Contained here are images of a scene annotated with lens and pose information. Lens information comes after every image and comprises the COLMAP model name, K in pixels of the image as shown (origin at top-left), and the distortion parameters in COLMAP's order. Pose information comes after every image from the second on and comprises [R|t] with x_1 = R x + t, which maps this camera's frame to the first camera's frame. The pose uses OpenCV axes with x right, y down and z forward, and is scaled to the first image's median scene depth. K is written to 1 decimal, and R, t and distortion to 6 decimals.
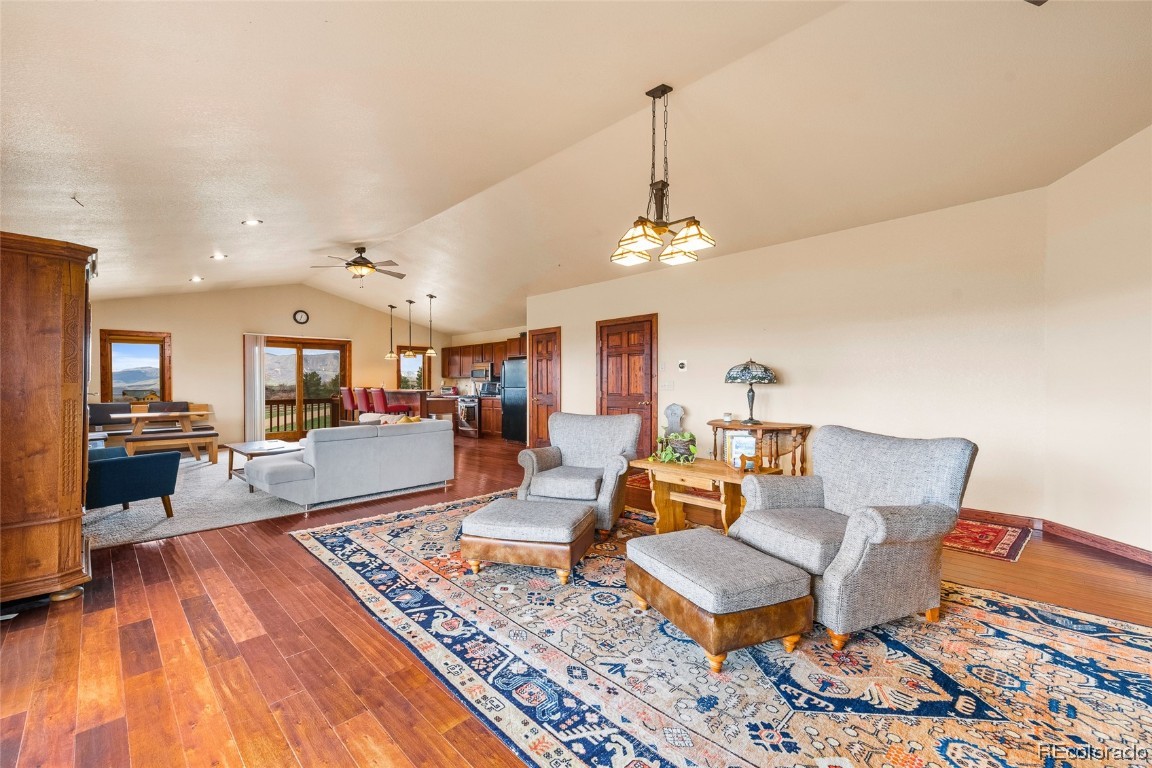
lens RADIAL K [[464.2, 0, 572.1], [0, 464.2, 386.5], [0, 0, 1]] dist [0.020126, 0.000253]
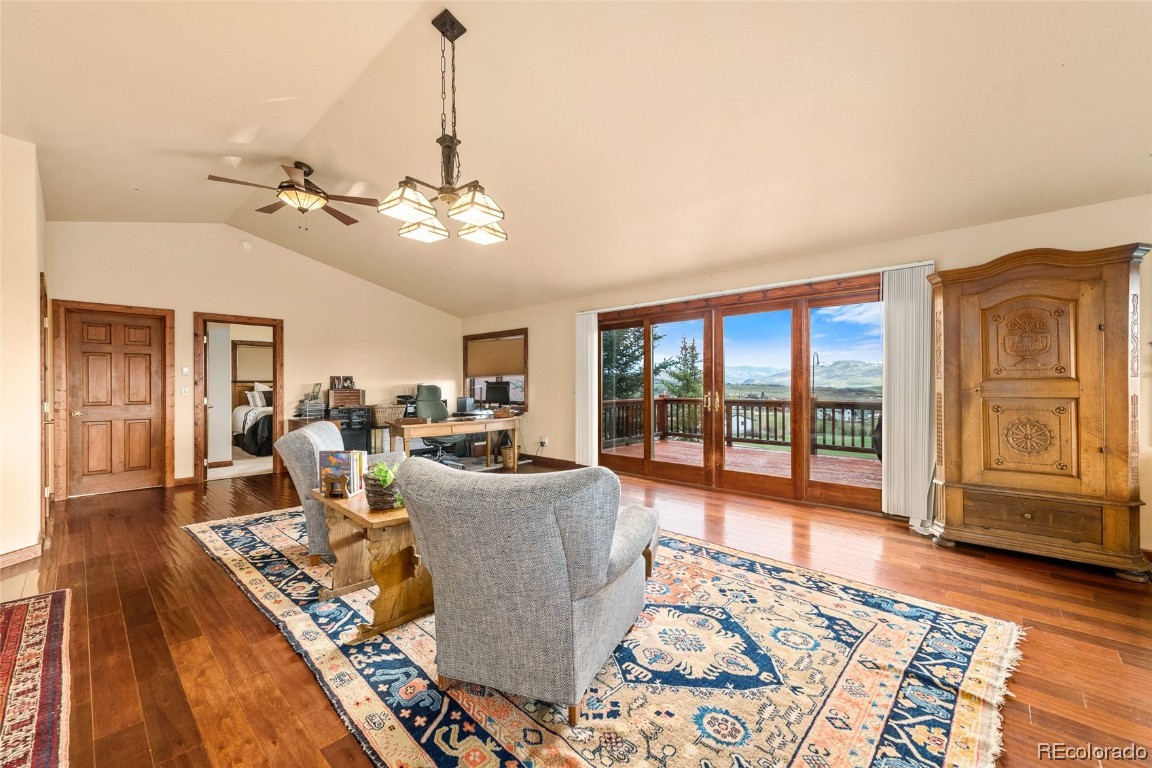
lens RADIAL K [[464.2, 0, 569.0], [0, 464.2, 383.1], [0, 0, 1]] dist [0.020126, 0.000253]
pose [[-0.999620, 0.012480, -0.024590, -0.005948], [0.012334, 0.999906, 0.006057, -0.017205], [0.024663, 0.005751, -0.999679, 1.859766]]
